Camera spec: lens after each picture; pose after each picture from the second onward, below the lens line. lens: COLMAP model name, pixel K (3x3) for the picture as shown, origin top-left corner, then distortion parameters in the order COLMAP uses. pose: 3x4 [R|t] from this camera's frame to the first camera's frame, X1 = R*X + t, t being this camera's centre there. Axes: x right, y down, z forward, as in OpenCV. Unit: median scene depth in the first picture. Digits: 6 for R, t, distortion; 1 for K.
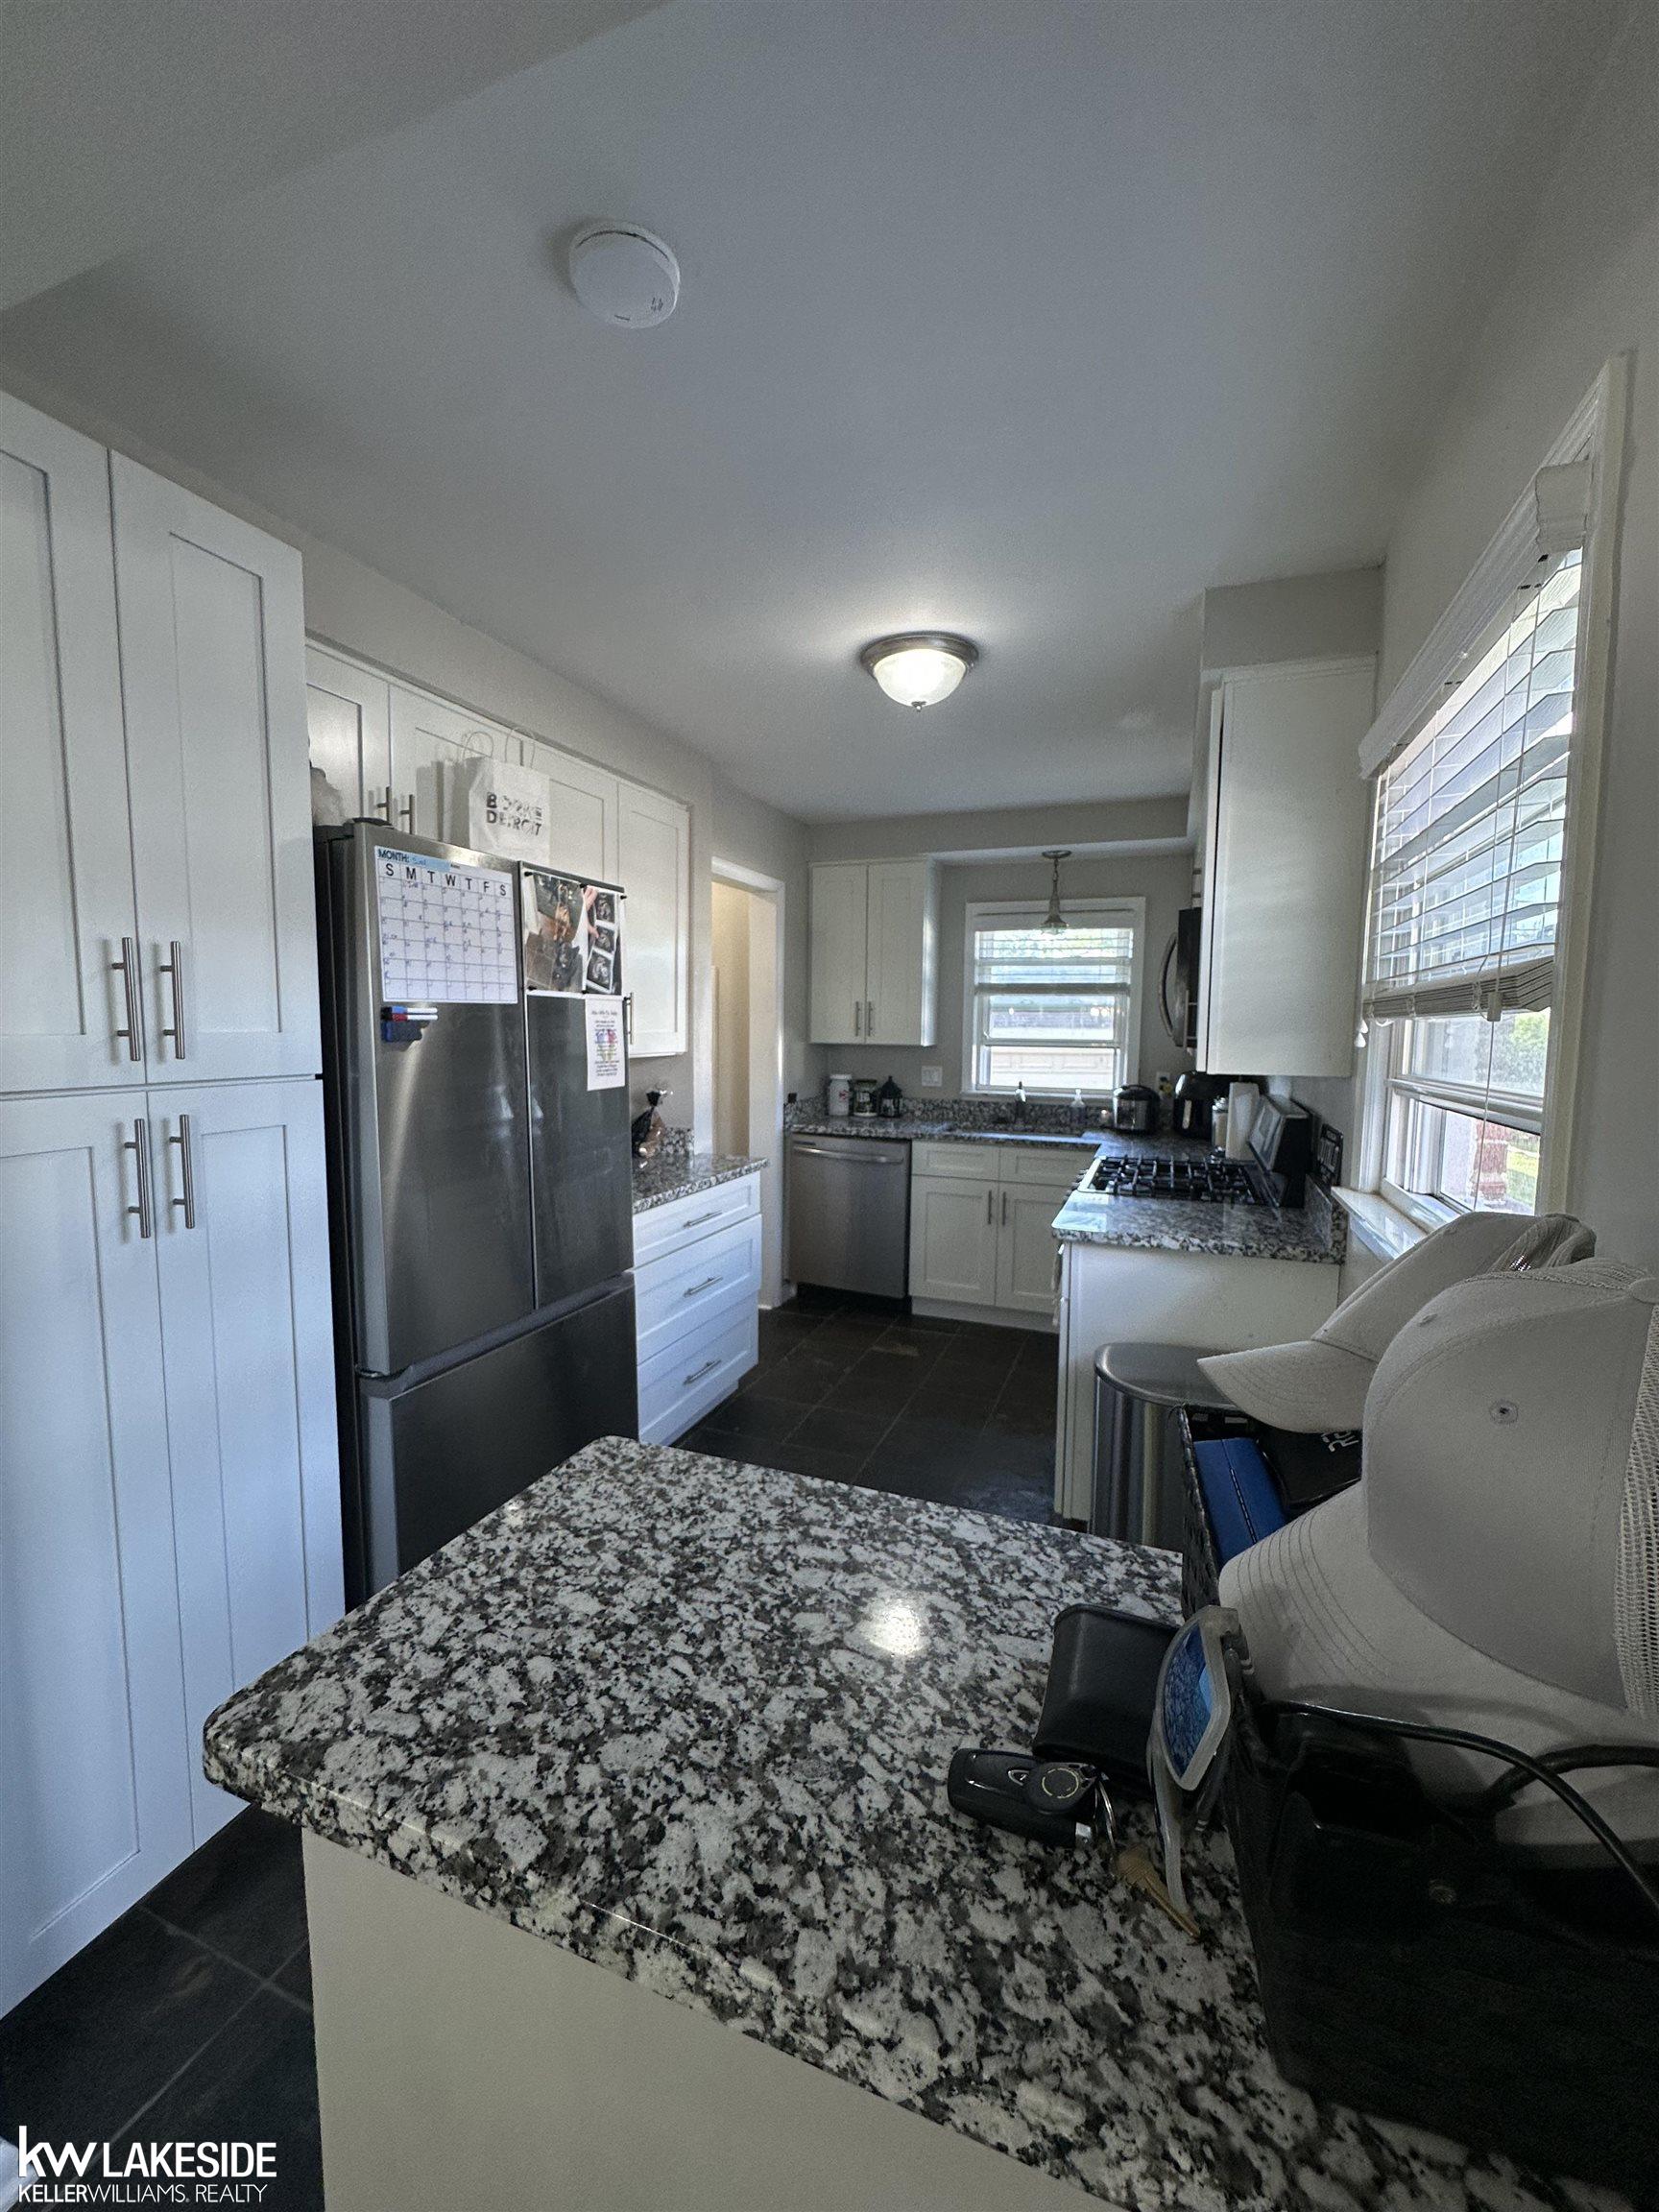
lens RADIAL K [[882.6, 0, 827.1], [0, 882.6, 1105.2], [0, 0, 1]] dist [-0.010774, 0.000554]
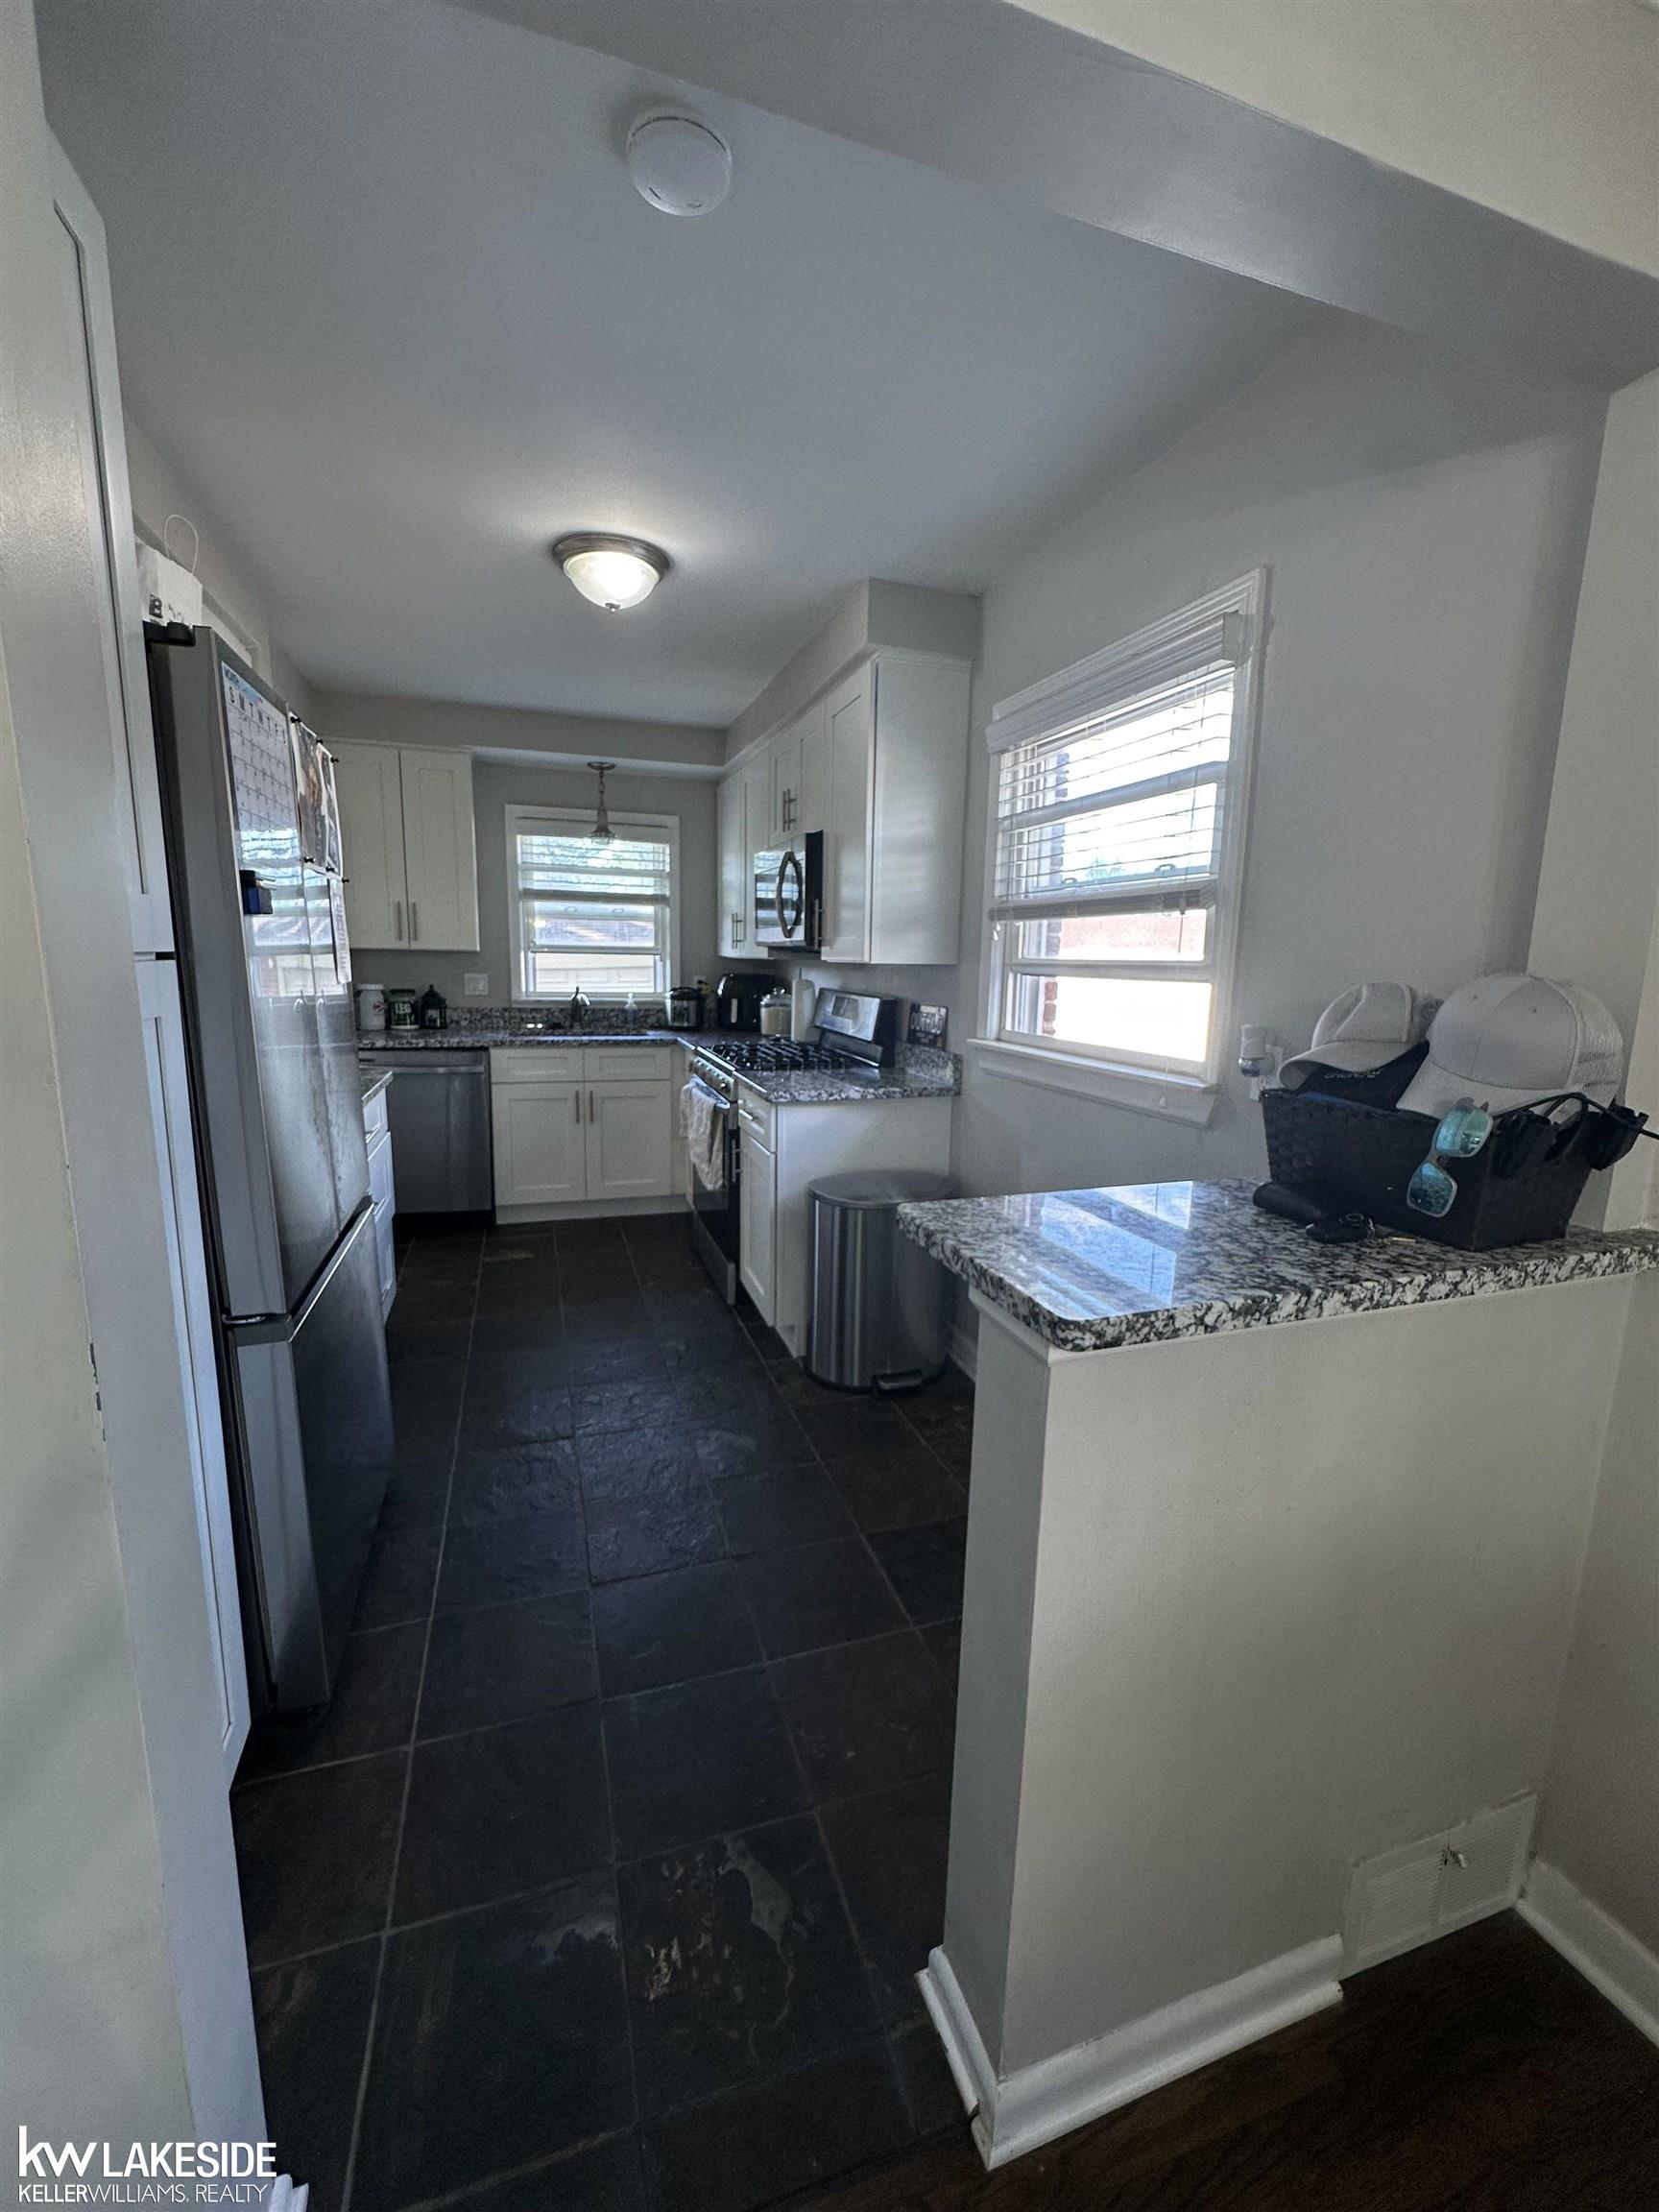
lens RADIAL K [[882.6, 0, 826.0], [0, 882.6, 1104.2], [0, 0, 1]] dist [-0.010774, 0.000554]
pose [[0.771107, -0.101356, 0.628586, -0.240034], [0.045324, 0.993482, 0.104593, 0.016568], [-0.635090, -0.052162, 0.770675, 0.009874]]
